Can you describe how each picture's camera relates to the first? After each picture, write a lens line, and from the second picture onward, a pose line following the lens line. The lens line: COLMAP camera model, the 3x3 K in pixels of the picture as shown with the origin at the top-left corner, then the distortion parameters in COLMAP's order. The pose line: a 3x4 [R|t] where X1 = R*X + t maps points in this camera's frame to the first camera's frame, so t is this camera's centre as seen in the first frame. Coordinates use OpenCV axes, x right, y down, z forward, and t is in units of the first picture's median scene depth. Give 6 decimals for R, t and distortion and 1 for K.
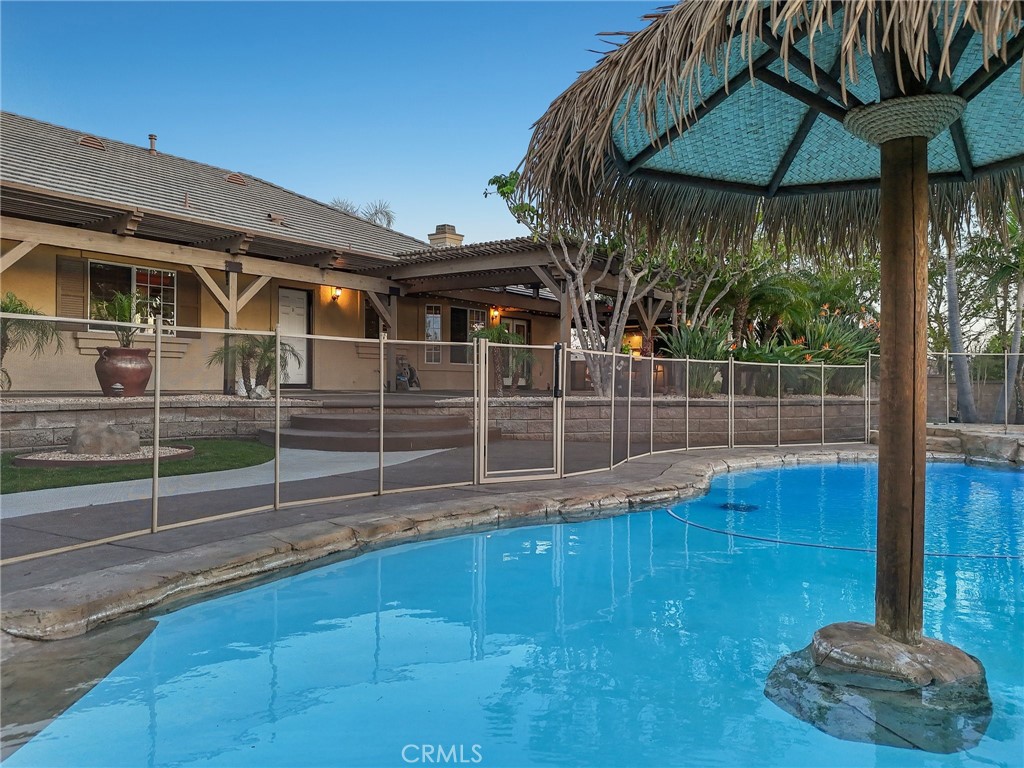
lens RADIAL K [[756.4, 0, 516.7], [0, 756.4, 388.3], [0, 0, 1]] dist [0.079121, -0.086544]
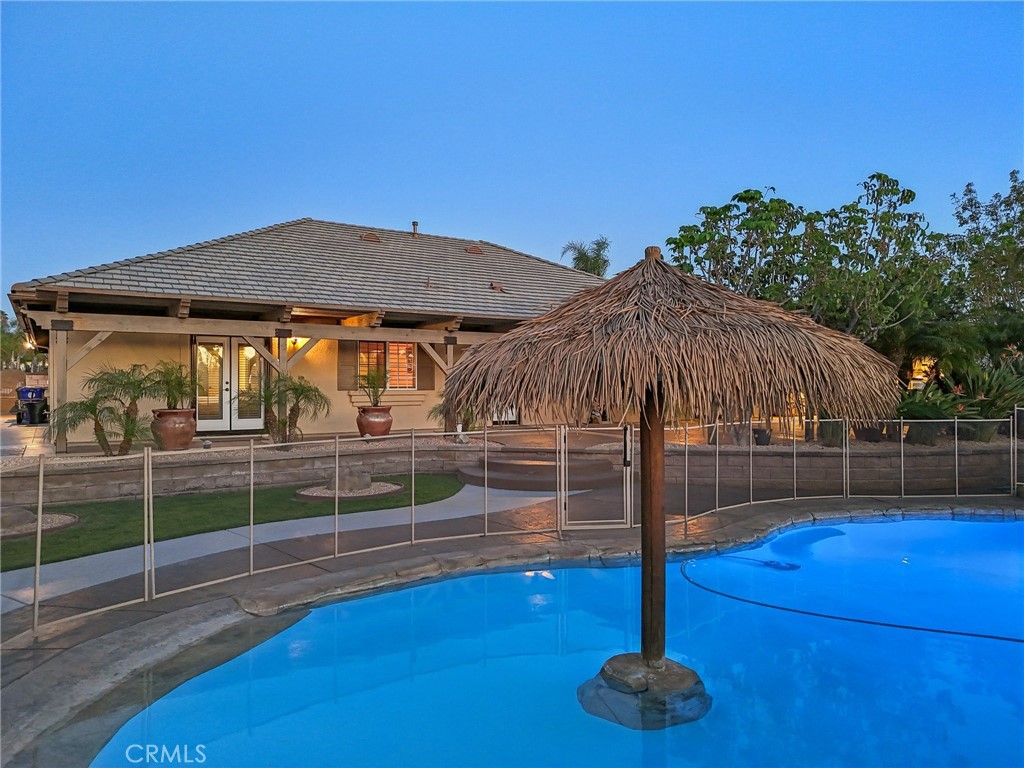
lens RADIAL K [[756.4, 0, 516.7], [0, 756.4, 388.3], [0, 0, 1]] dist [0.079121, -0.086544]
pose [[0.931138, -0.005976, -0.364618, 0.359315], [0.008231, 0.999955, 0.004631, -0.132957], [0.364574, -0.007313, 0.931146, -0.306912]]
